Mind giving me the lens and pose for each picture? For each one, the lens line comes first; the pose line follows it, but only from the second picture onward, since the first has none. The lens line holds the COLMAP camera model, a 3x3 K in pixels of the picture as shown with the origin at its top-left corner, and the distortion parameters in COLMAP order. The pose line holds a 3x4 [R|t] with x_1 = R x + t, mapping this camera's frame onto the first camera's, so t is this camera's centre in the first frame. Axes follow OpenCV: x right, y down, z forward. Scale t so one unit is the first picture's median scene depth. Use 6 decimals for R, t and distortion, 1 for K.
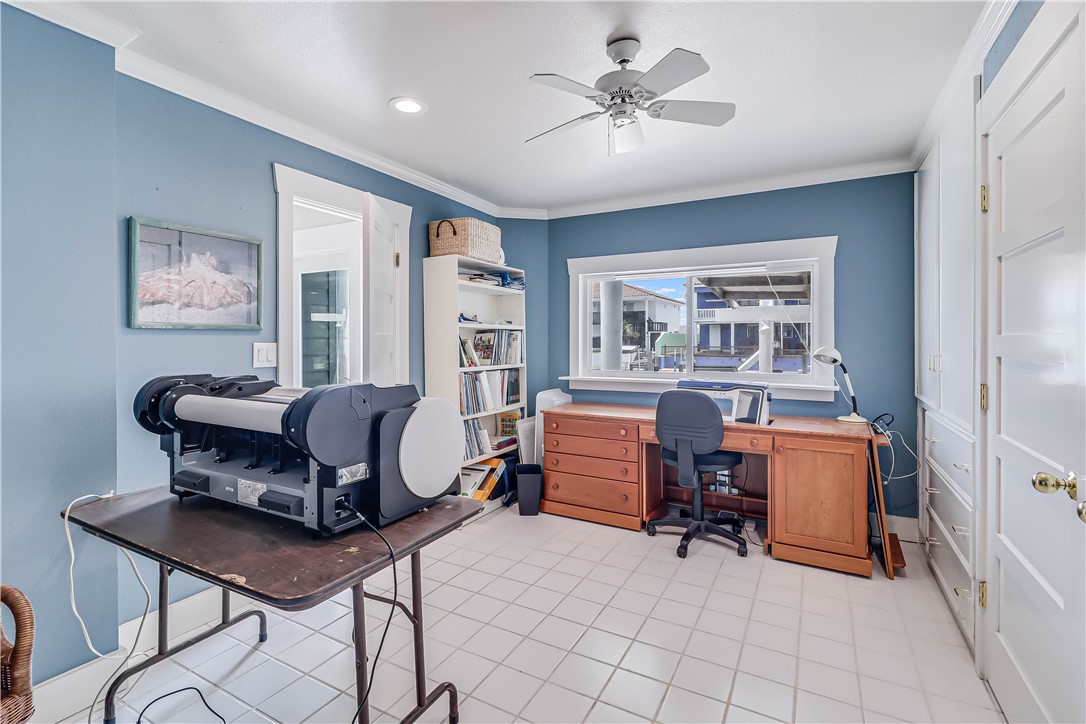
lens RADIAL K [[504.3, 0, 537.3], [0, 504.3, 351.5], [0, 0, 1]] dist [0.001511, -0.000618]
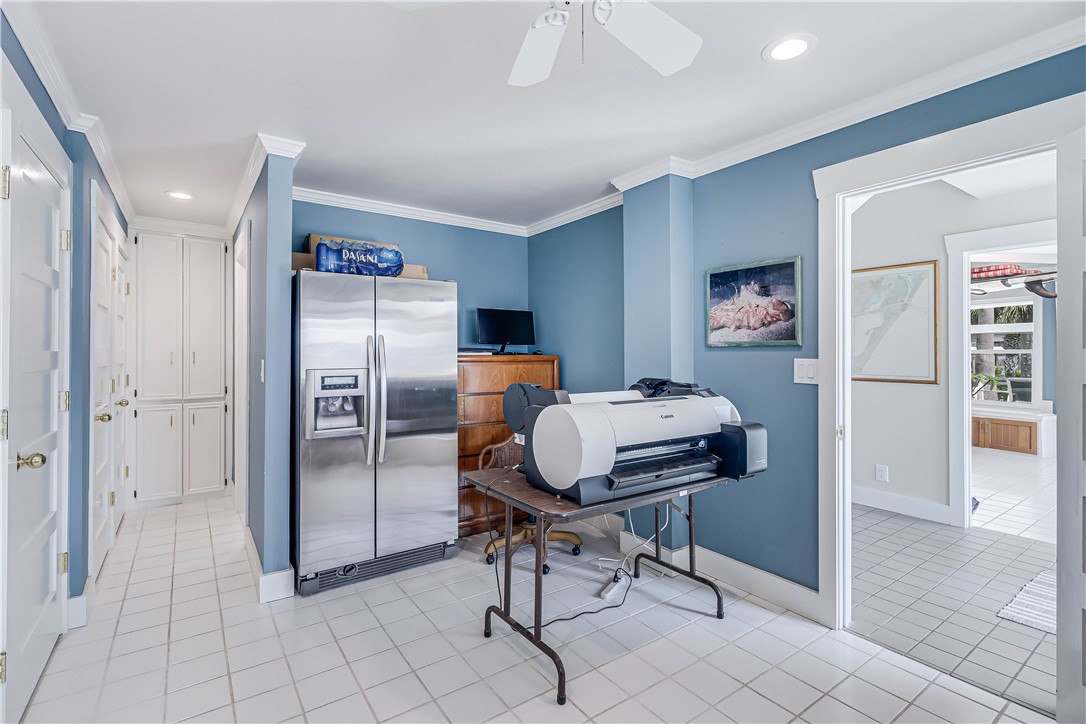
lens RADIAL K [[504.3, 0, 537.3], [0, 504.3, 351.5], [0, 0, 1]] dist [0.001511, -0.000618]
pose [[-0.439074, -0.004850, -0.898438, 0.632984], [-0.026124, 0.999632, 0.007371, -0.027624], [0.898071, 0.026707, -0.439039, 1.068634]]
